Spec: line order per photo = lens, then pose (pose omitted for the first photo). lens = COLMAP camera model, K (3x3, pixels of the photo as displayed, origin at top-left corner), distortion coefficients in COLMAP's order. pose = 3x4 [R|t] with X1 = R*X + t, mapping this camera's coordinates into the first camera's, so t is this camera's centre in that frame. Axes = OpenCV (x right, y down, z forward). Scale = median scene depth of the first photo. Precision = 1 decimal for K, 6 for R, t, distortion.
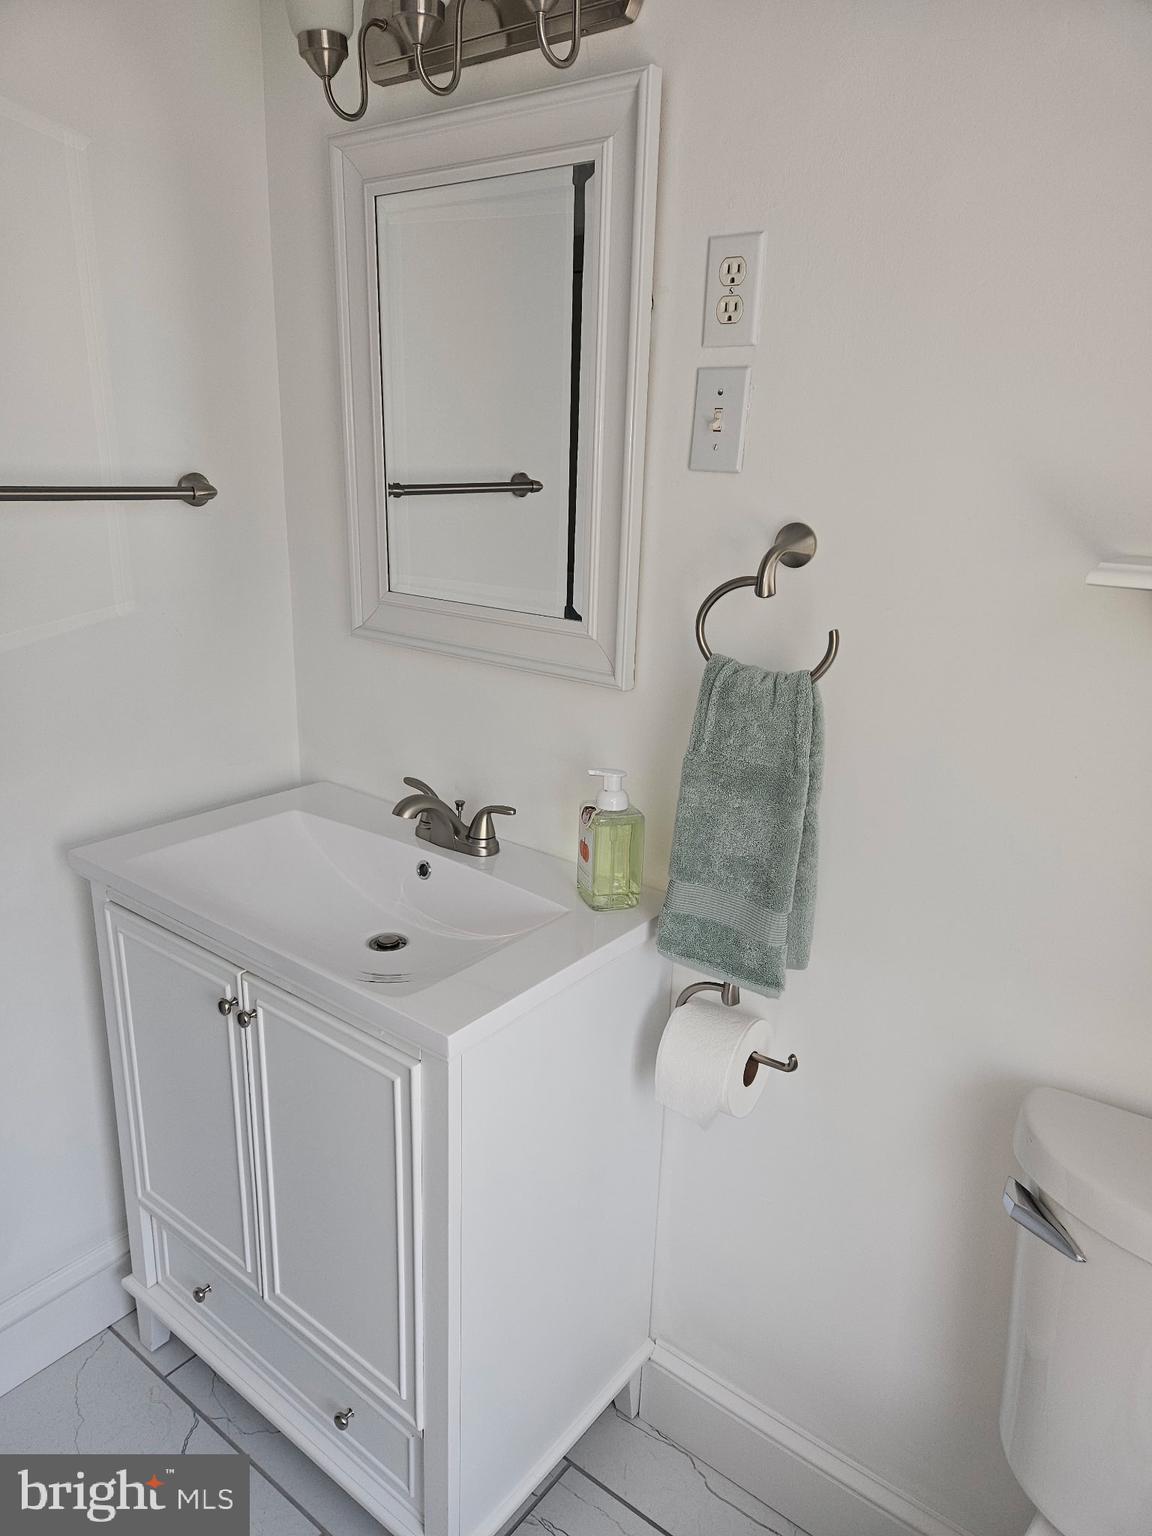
lens RADIAL K [[1028.2, 0, 576.0], [0, 1028.2, 768.0], [0, 0, 1]] dist [0.088431, -0.081326]
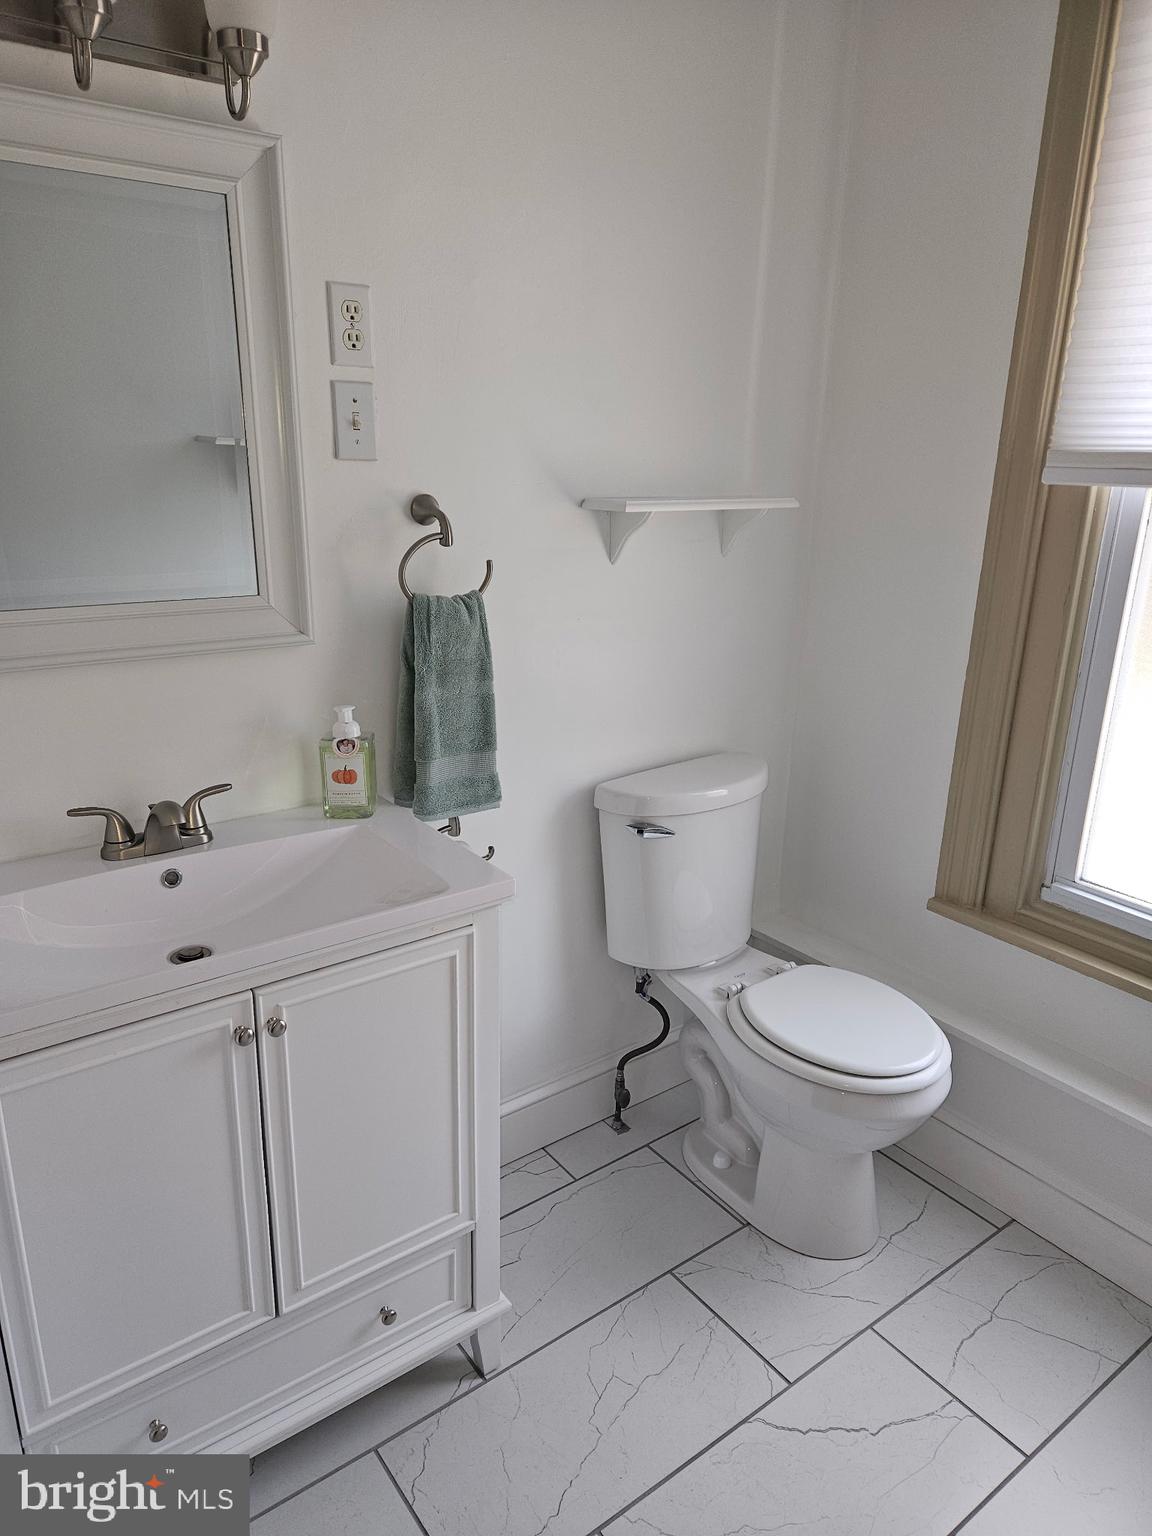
lens RADIAL K [[1028.2, 0, 576.0], [0, 1028.2, 768.0], [0, 0, 1]] dist [0.088431, -0.081326]
pose [[0.262578, -0.307589, 0.914572, -1.156940], [0.274948, 0.932388, 0.234642, -0.156839], [-0.924909, 0.189848, 0.329395, 0.387269]]
